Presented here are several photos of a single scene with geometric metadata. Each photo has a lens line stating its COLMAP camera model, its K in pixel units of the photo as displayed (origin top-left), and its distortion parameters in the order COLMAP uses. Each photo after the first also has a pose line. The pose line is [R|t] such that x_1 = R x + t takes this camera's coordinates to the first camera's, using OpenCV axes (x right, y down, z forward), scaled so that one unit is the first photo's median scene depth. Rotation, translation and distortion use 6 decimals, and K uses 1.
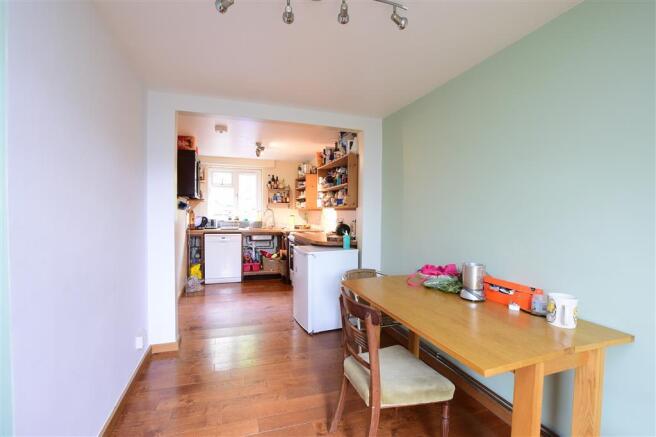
lens RADIAL K [[318.2, 0, 328.0], [0, 318.2, 218.5], [0, 0, 1]] dist [-0.001027, -0.000014]
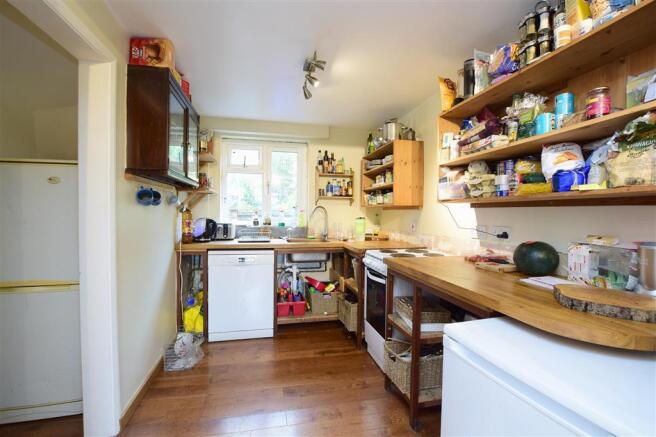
lens RADIAL K [[318.2, 0, 328.0], [0, 318.2, 218.5], [0, 0, 1]] dist [-0.001027, -0.000014]
pose [[0.994137, 0.004665, -0.108026, -0.113669], [-0.005040, 0.999982, -0.003201, -0.006231], [0.108010, 0.003726, 0.994143, 0.439134]]
